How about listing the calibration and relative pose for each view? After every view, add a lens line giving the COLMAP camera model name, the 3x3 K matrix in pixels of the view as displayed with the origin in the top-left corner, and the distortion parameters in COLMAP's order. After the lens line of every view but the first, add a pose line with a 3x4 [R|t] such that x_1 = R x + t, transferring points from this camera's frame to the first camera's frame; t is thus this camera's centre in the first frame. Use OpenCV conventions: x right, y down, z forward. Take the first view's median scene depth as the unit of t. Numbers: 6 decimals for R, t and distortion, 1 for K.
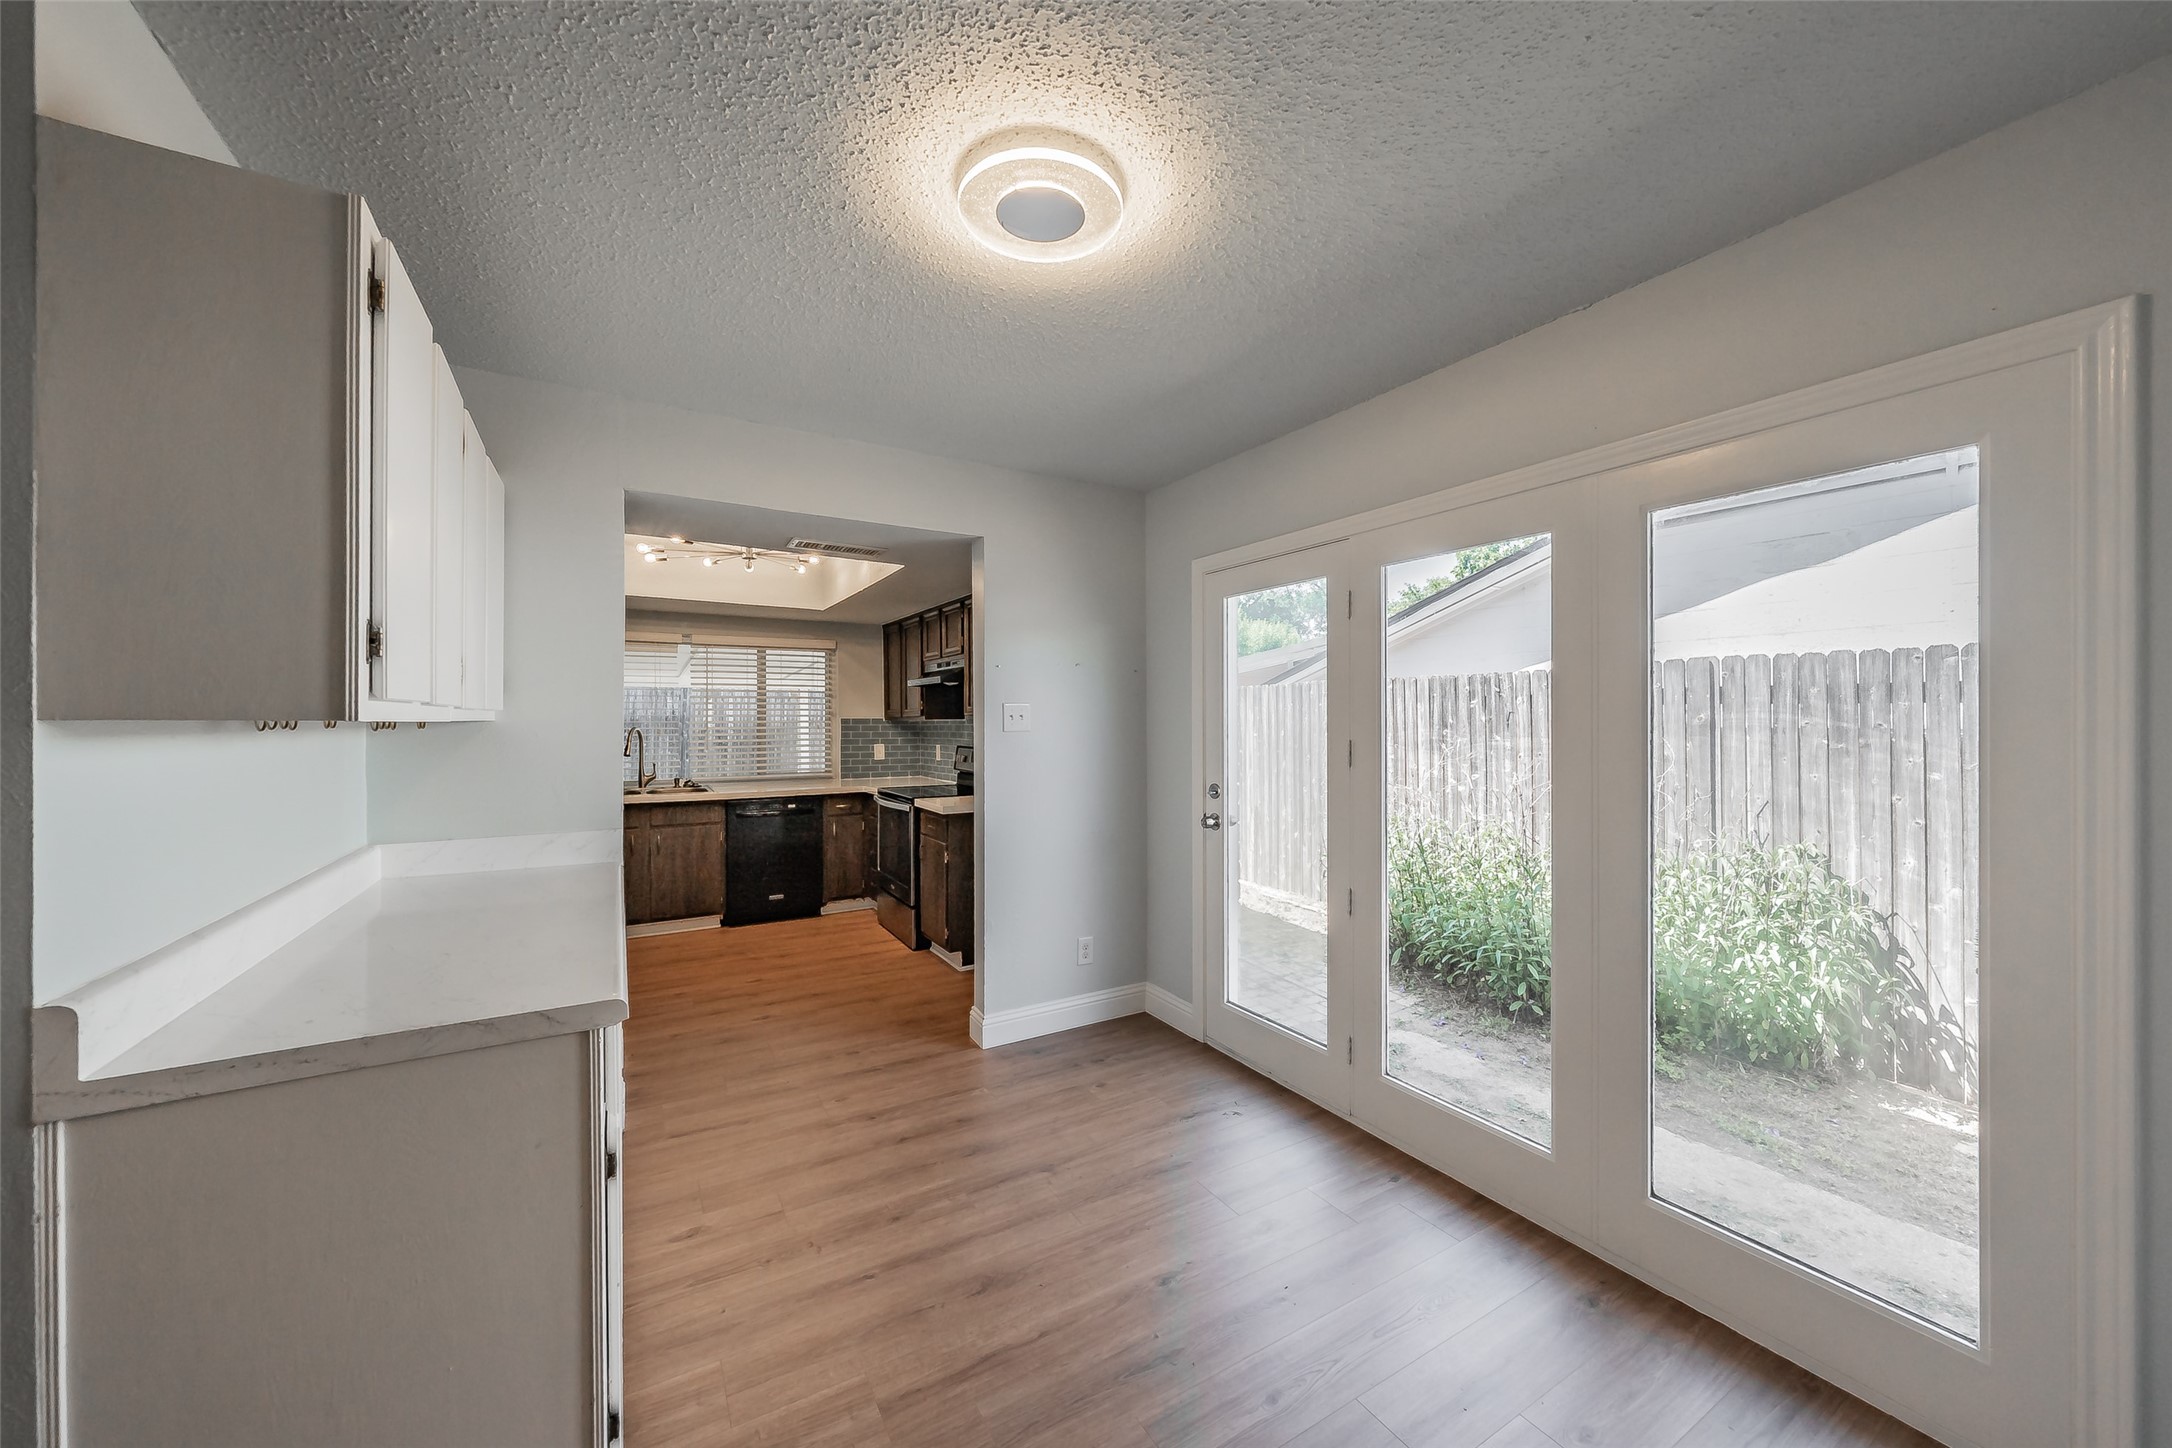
lens RADIAL K [[794.9, 0, 1116.2], [0, 794.9, 718.8], [0, 0, 1]] dist [0.001196, 0.000304]
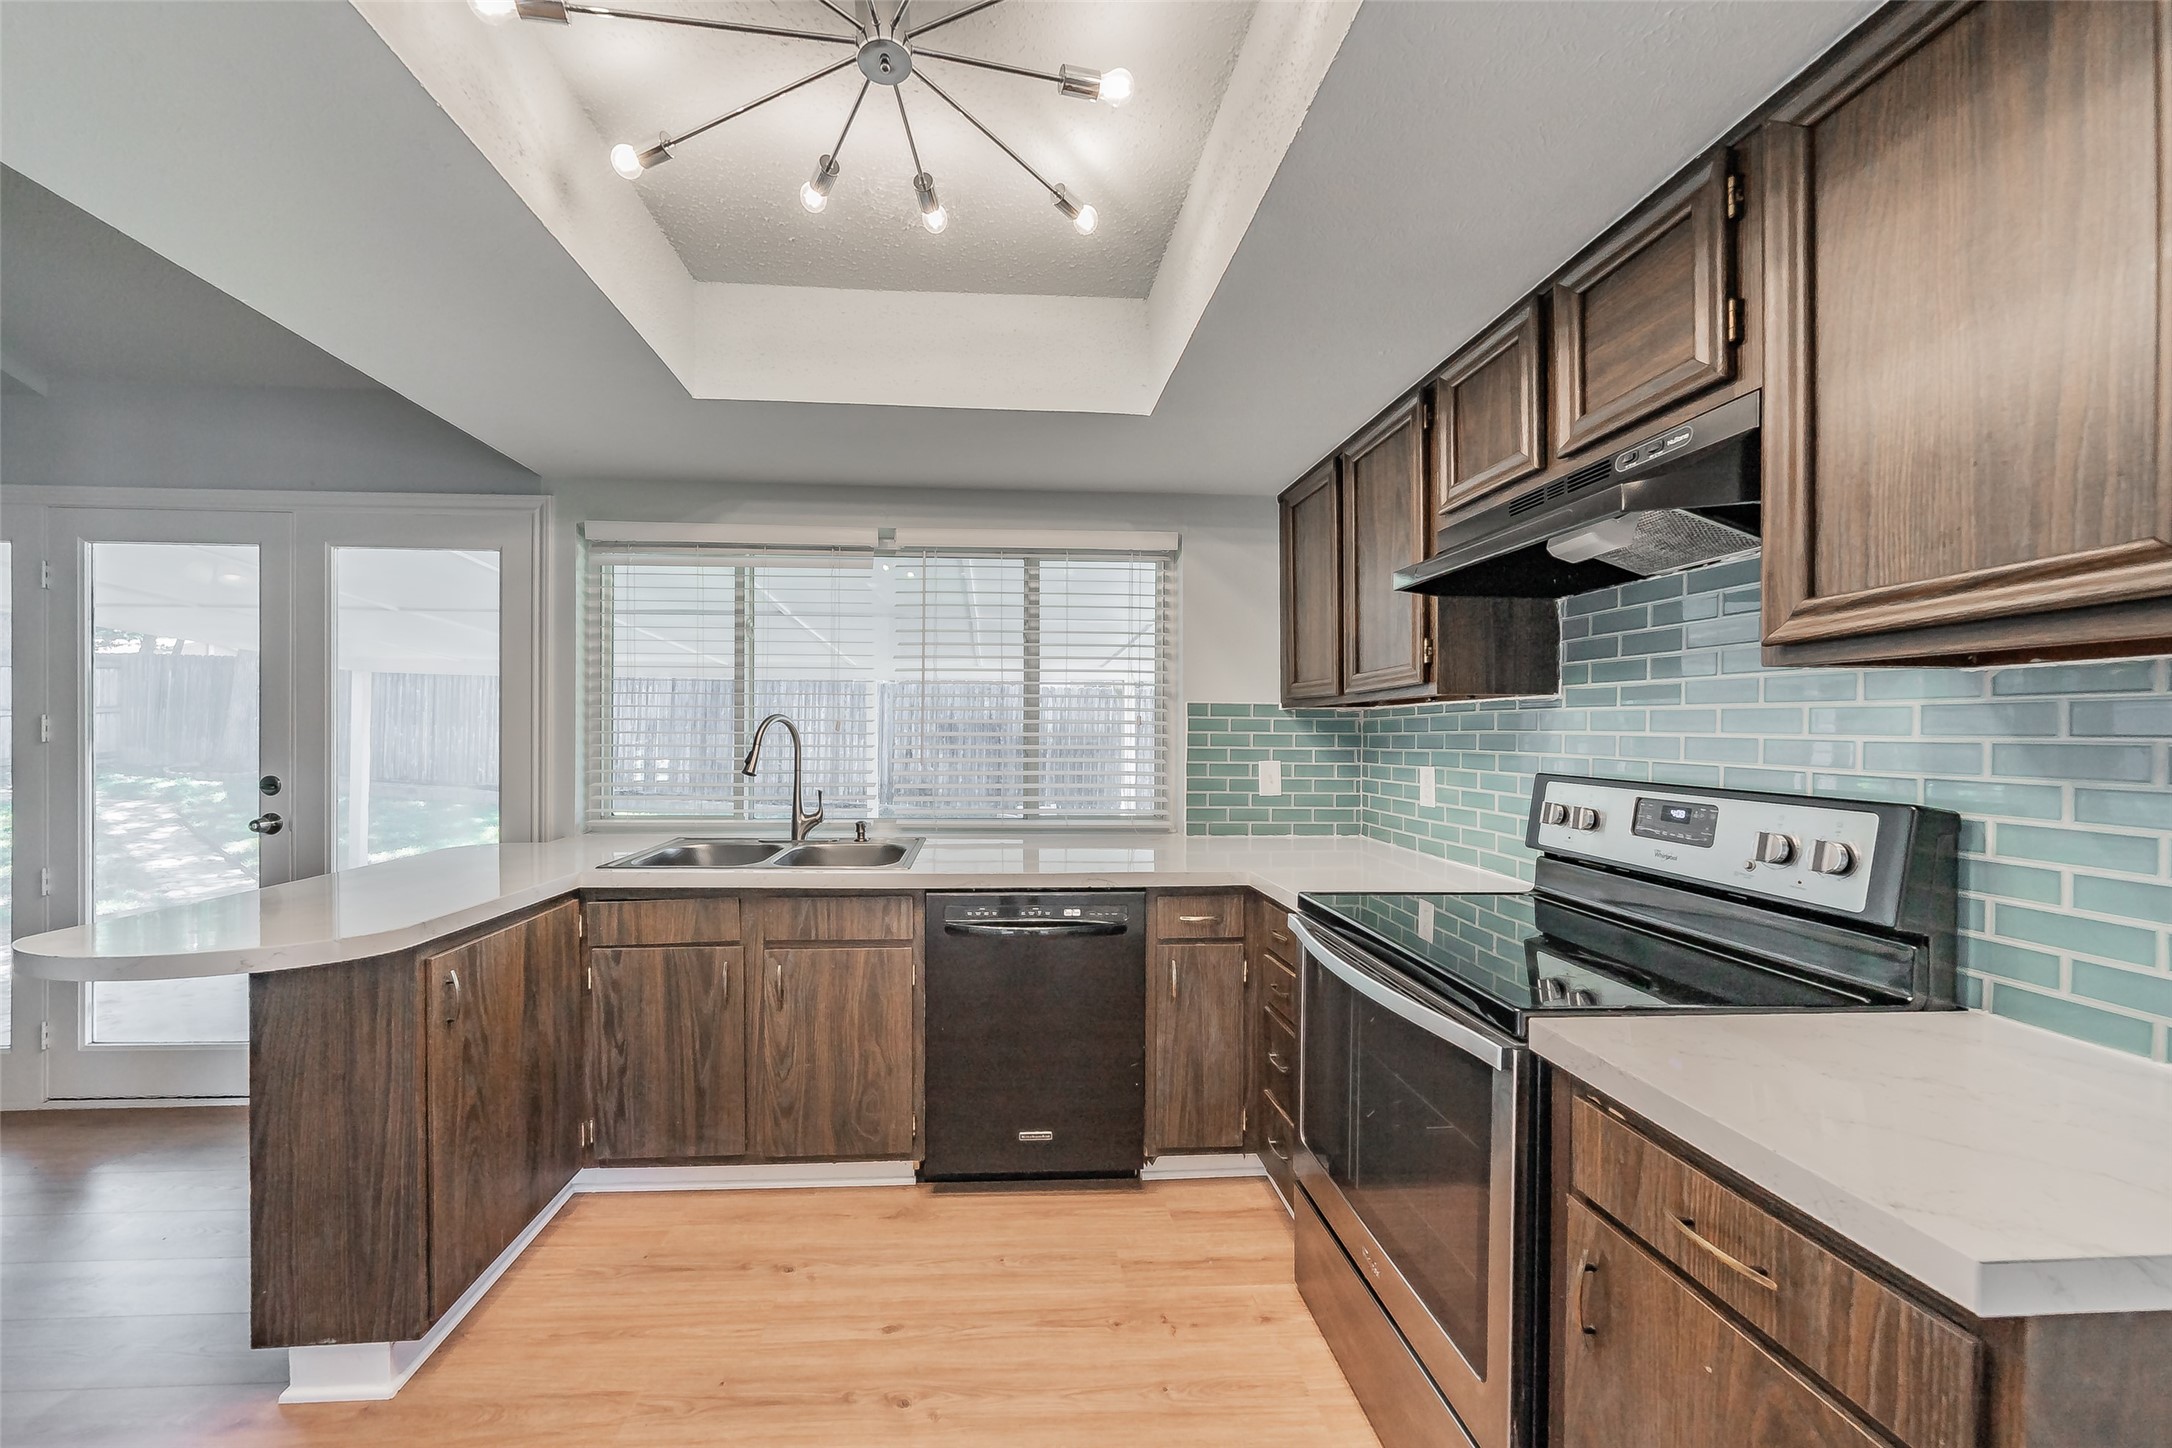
lens RADIAL K [[768.2, 0, 1017.4], [0, 768.2, 747.3], [0, 0, 1]] dist [-0.006932, 0.001376]
pose [[0.863343, 0.016087, -0.504361, -0.238459], [-0.006071, 0.999751, 0.021495, 0.018579], [0.504581, -0.015496, 0.863225, 0.653235]]
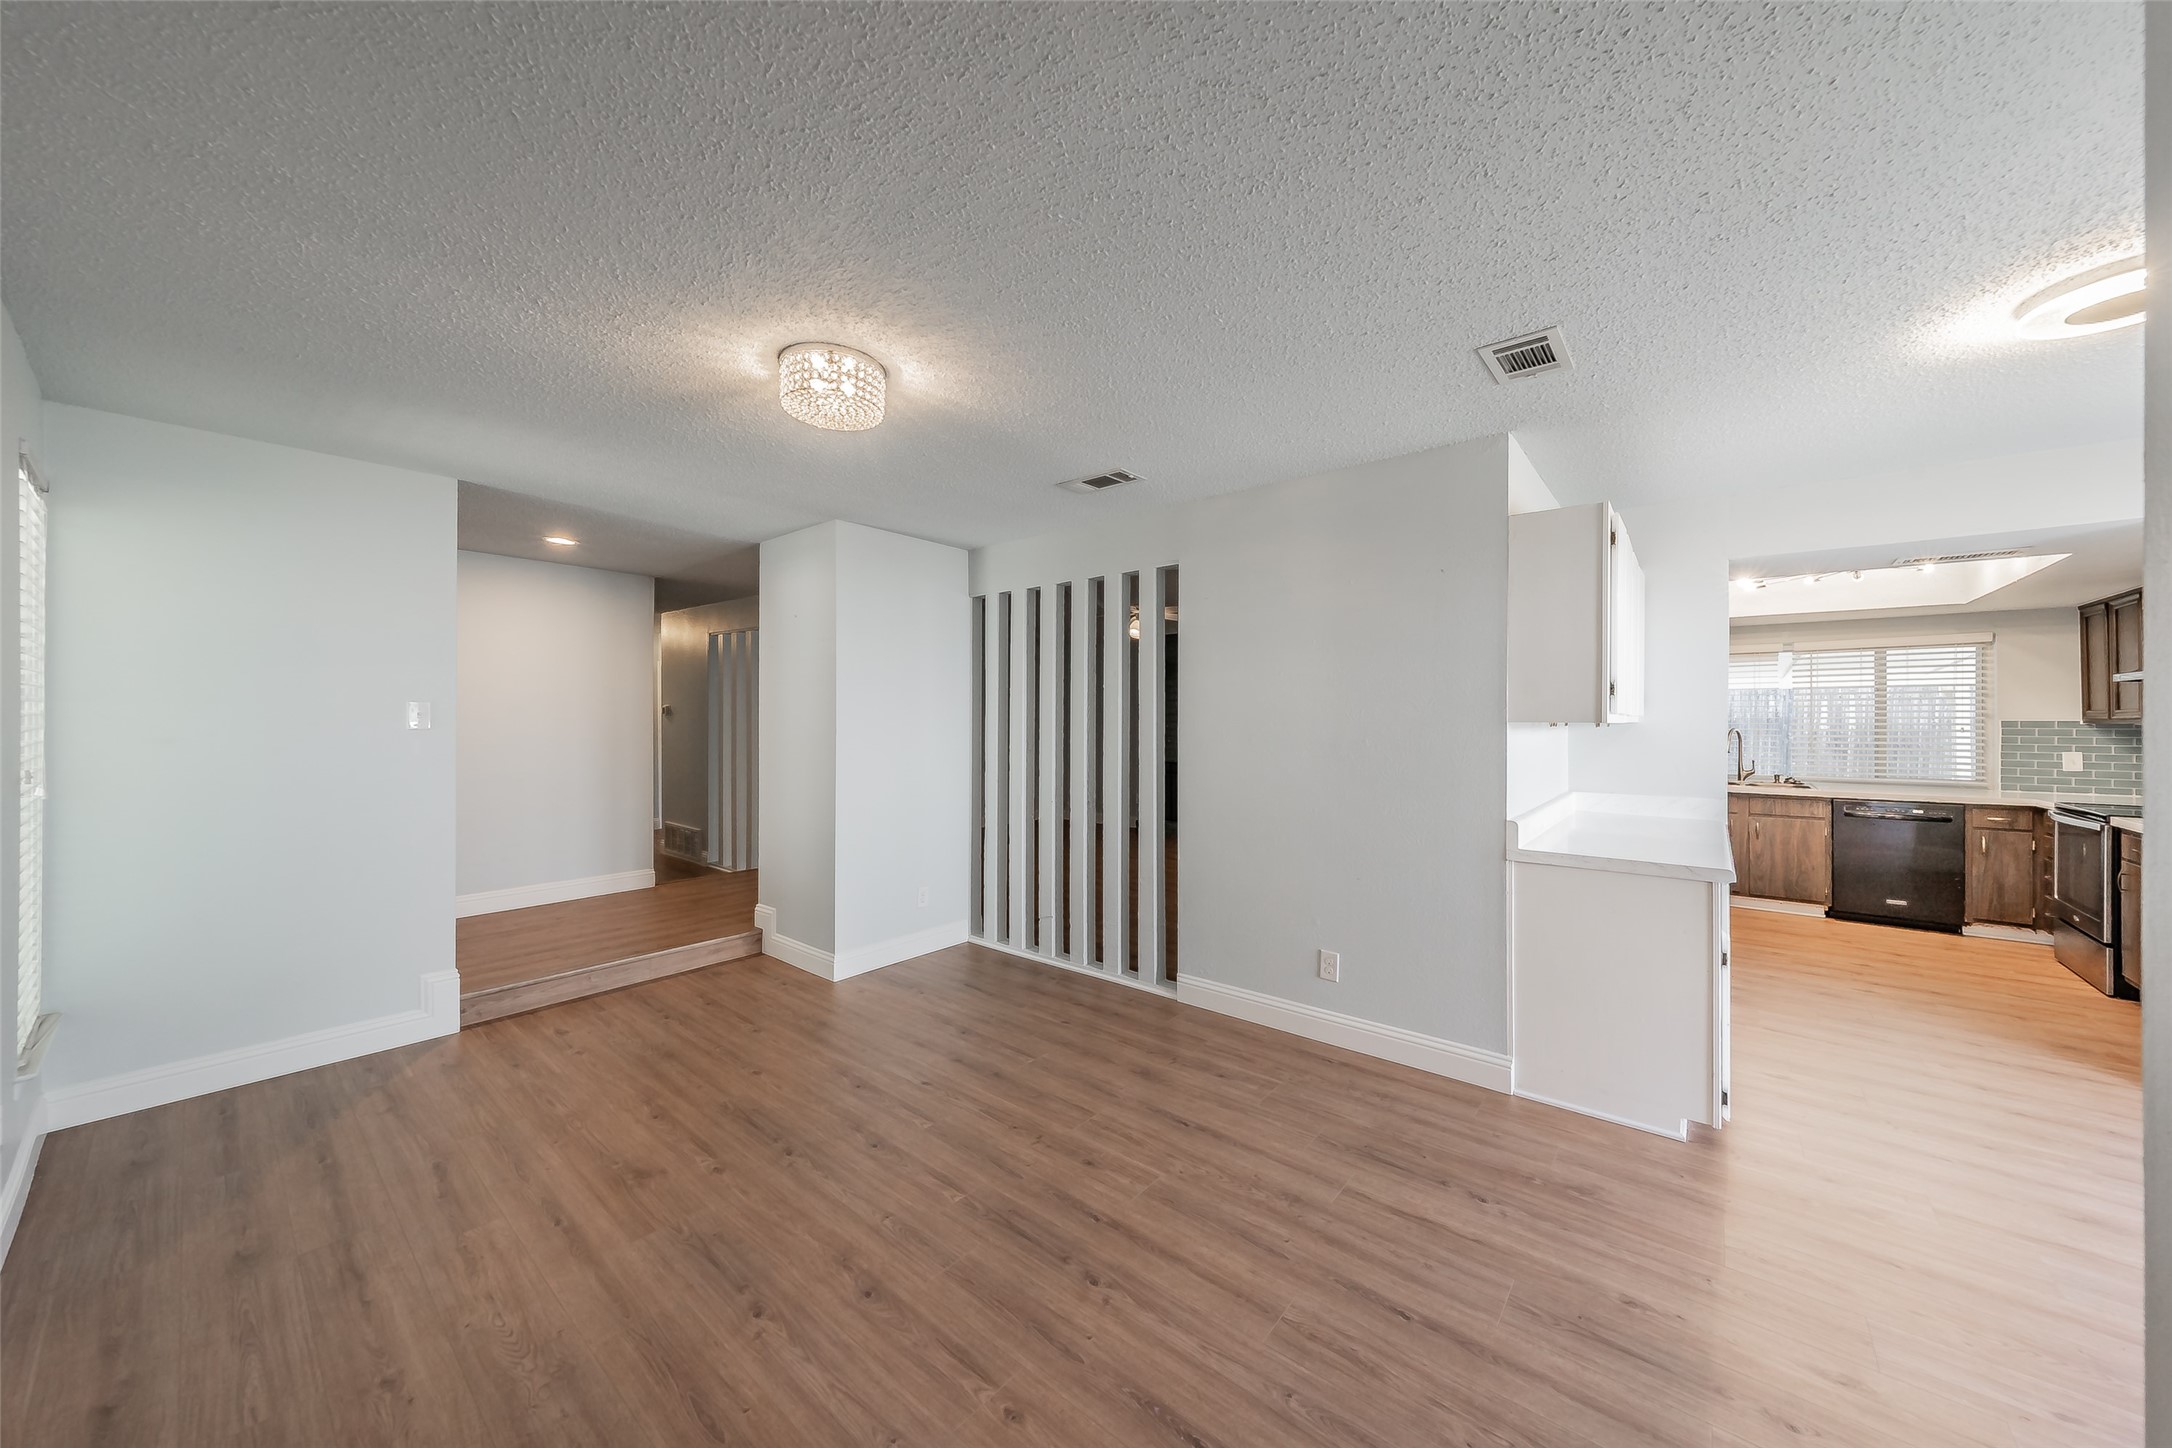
lens RADIAL K [[768.2, 0, 1063.4], [0, 768.2, 720.5], [0, 0, 1]] dist [-0.006932, 0.001376]
pose [[0.304223, 0.002146, -0.952598, 0.156607], [-0.001165, 0.999998, 0.001881, -0.001304], [0.952600, 0.000537, 0.304225, -0.266484]]
